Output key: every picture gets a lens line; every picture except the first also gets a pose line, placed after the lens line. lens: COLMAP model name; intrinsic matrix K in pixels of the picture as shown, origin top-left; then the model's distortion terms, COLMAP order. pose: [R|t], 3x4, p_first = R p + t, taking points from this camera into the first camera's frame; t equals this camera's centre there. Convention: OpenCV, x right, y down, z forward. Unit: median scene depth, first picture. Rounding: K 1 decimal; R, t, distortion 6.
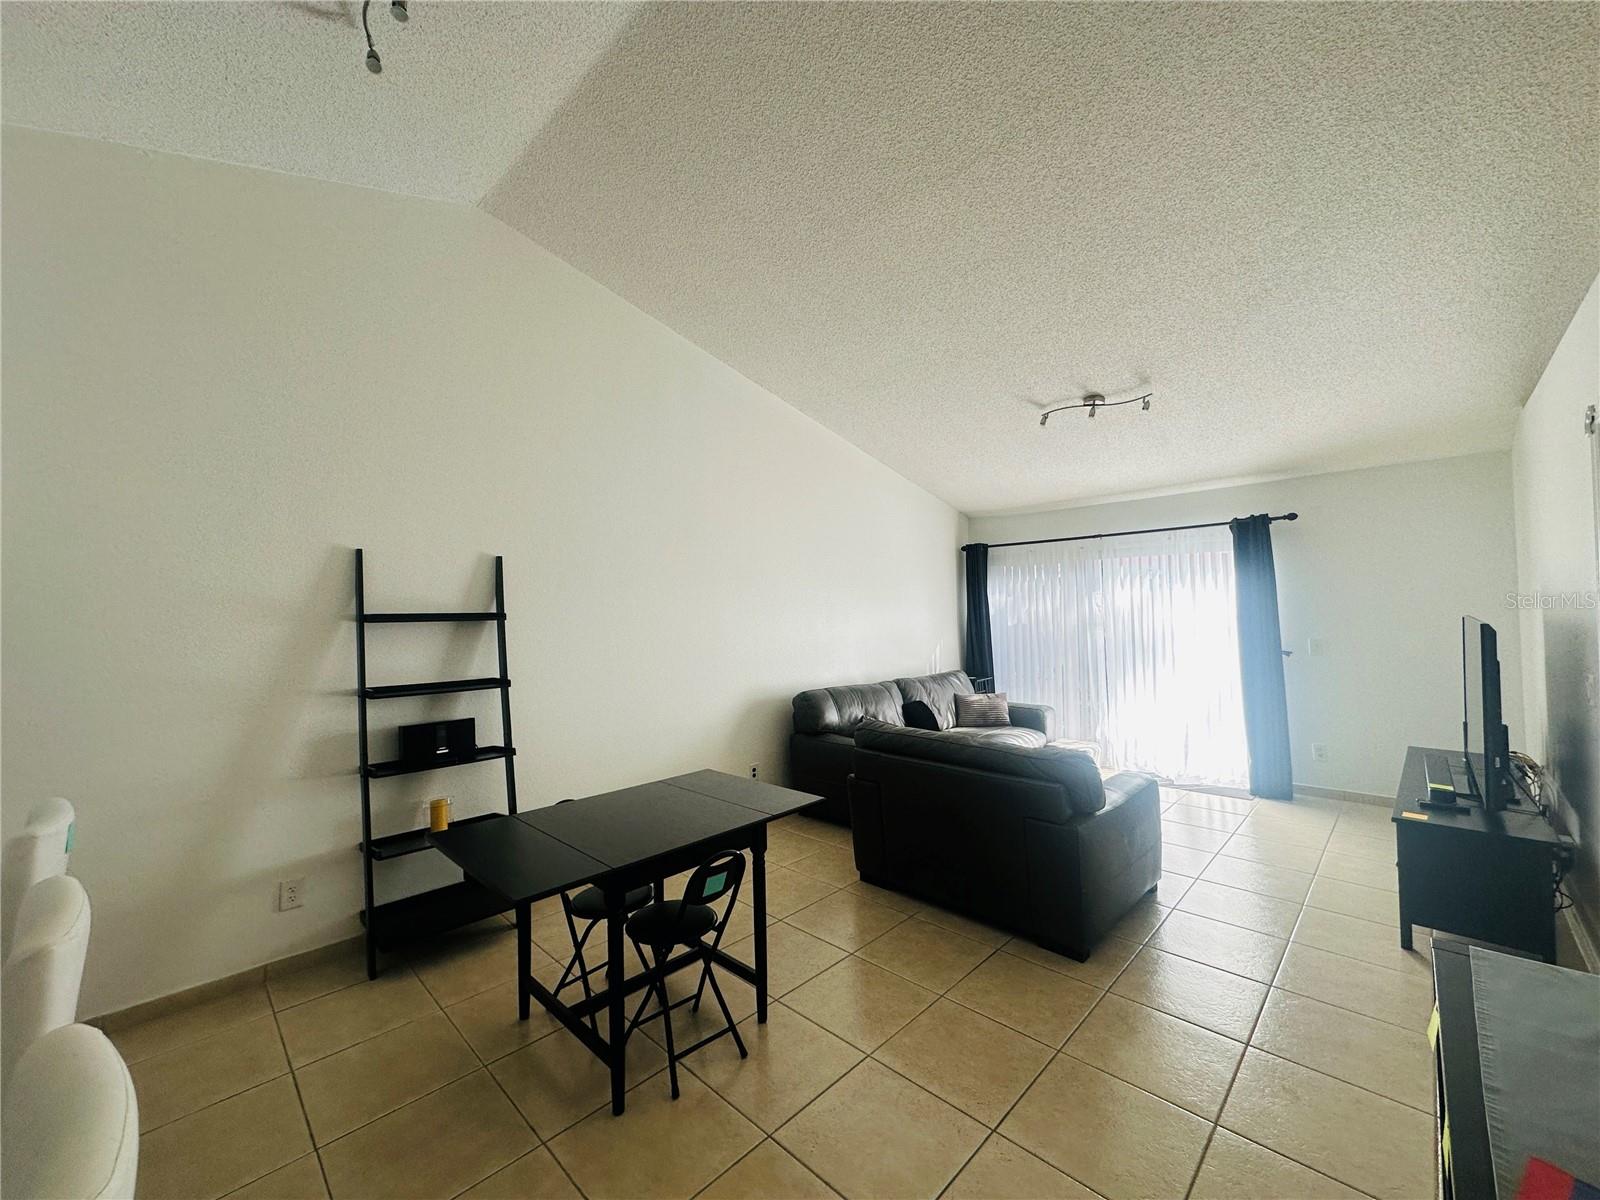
lens RADIAL K [[650.0, 0, 800.0], [0, 650.0, 600.0], [0, 0, 1]] dist [-0.001369, -0.000133]
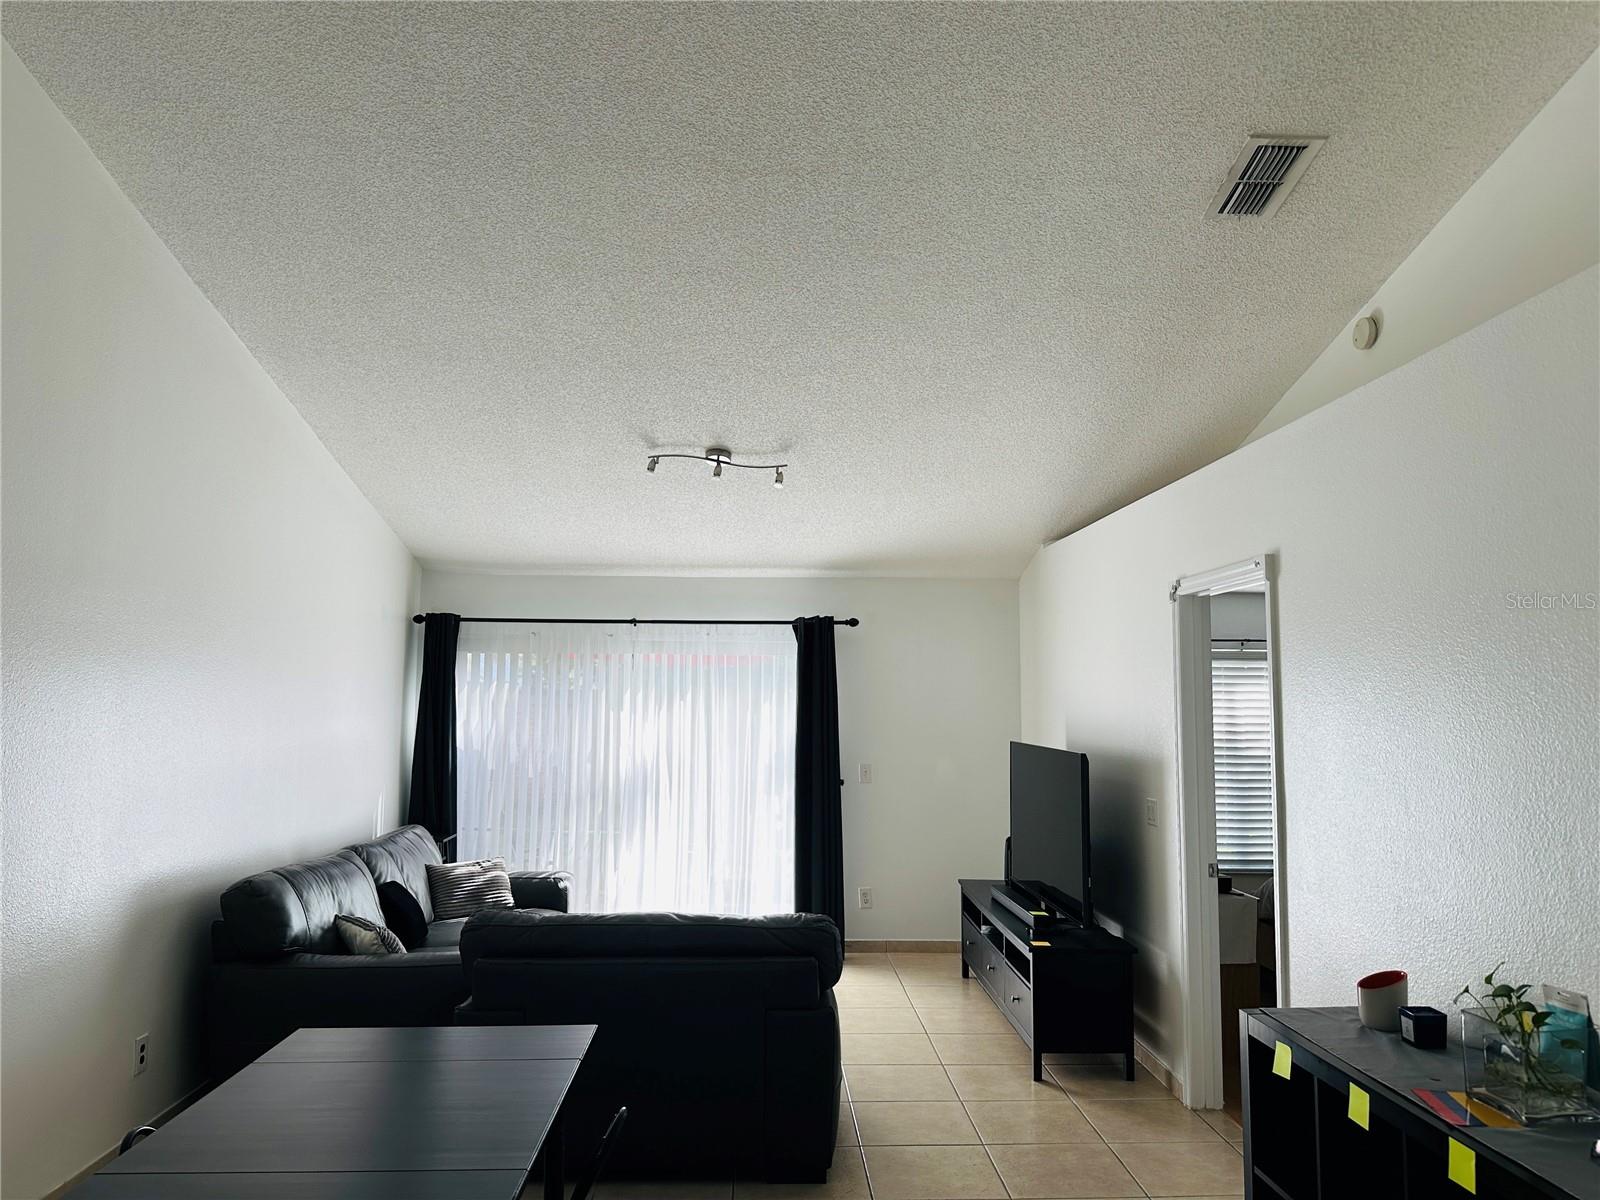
lens RADIAL K [[1154.7, 0, 800.0], [0, 1154.7, 600.0], [0, 0, 1]] dist [0.112935, -0.164536]
pose [[0.666936, 0.092918, 0.739298, -0.429392], [-0.036129, 0.995060, -0.092471, -0.012761], [-0.744238, 0.034962, 0.666999, 0.021807]]
